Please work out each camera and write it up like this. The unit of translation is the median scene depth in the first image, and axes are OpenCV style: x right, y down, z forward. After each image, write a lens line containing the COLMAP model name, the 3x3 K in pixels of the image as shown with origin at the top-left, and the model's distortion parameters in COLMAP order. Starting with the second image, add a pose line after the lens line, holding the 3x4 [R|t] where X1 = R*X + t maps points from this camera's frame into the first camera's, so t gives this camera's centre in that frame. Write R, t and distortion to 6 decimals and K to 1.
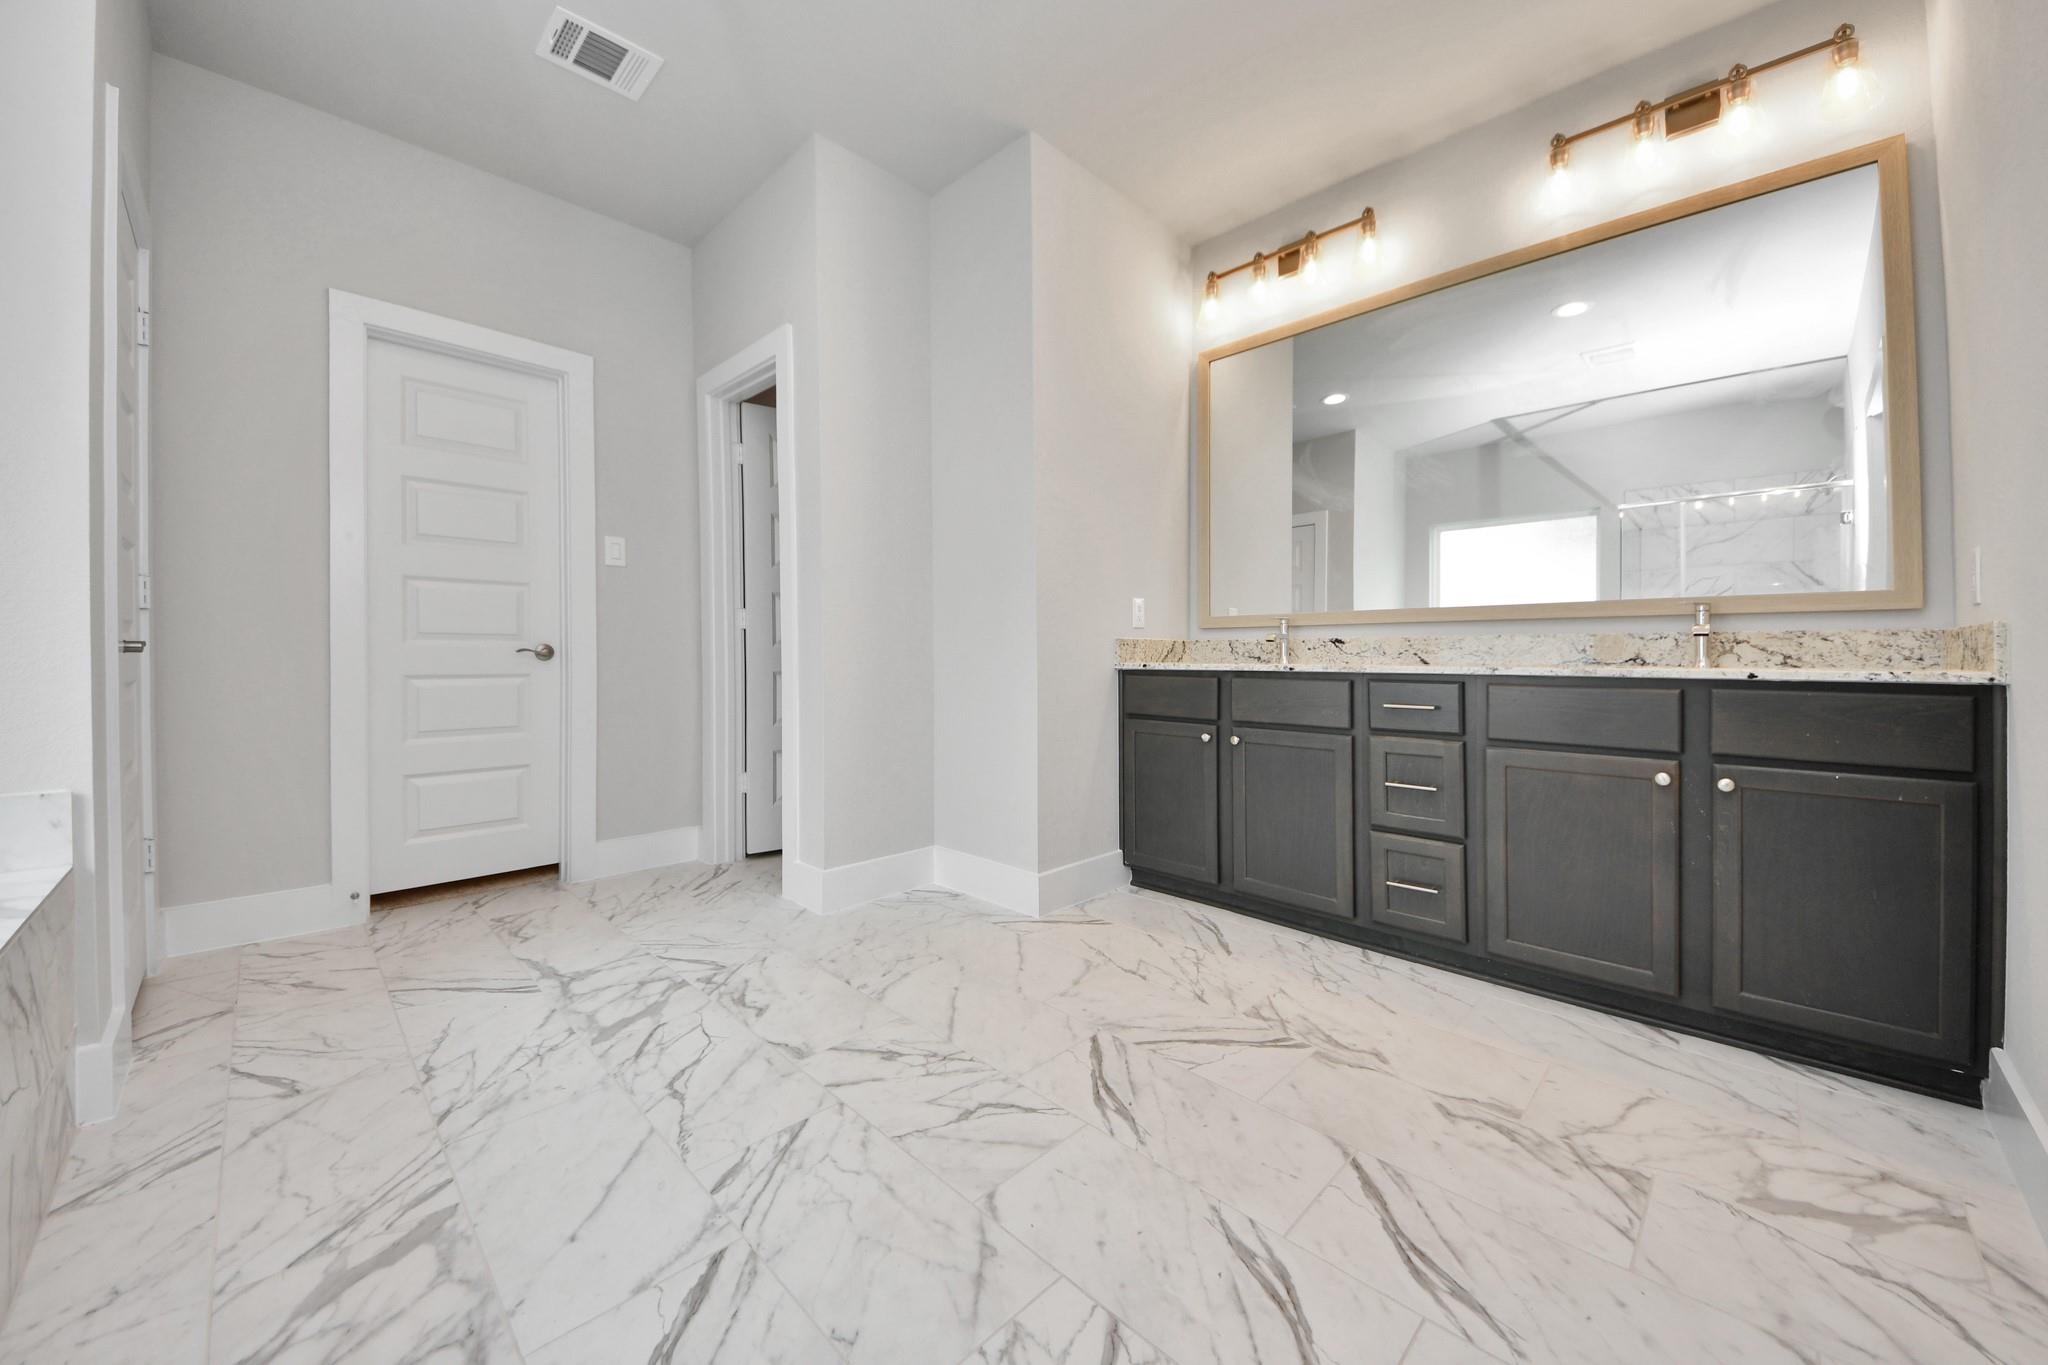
lens RADIAL K [[745.6, 0, 1024.0], [0, 745.6, 682.5], [0, 0, 1]] dist [-0.000049, -0.000335]
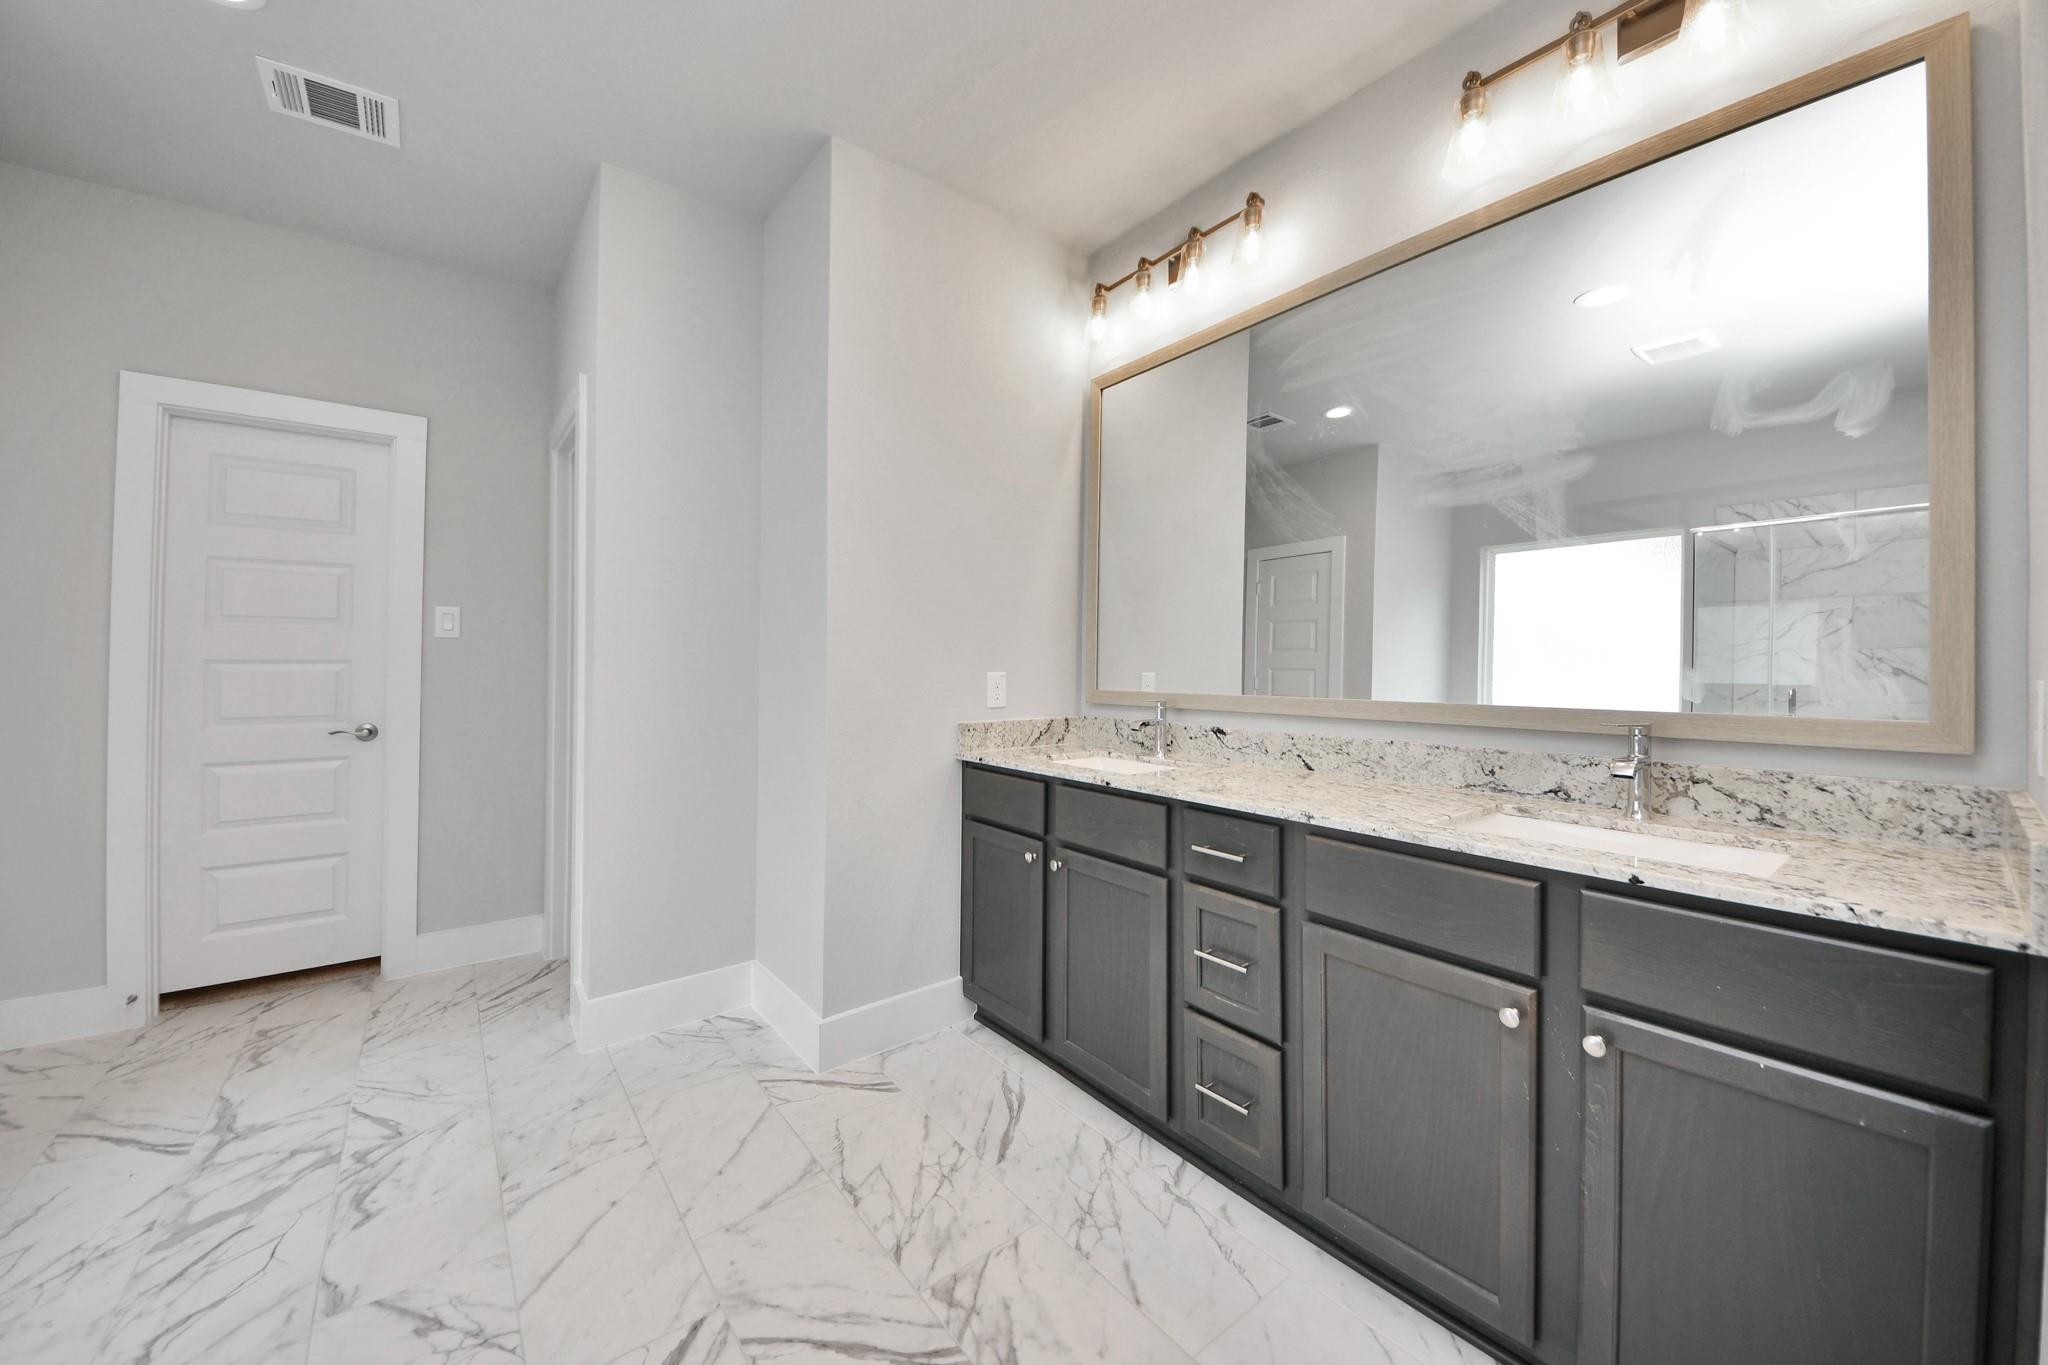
lens RADIAL K [[733.3, 0, 1072.2], [0, 733.3, 663.7], [0, 0, 1]] dist [0.012984, -0.008676]
pose [[0.991375, -0.000401, -0.131057, 0.411654], [-0.002930, 0.999677, -0.025227, -0.120640], [0.131025, 0.025394, 0.991054, 0.220470]]
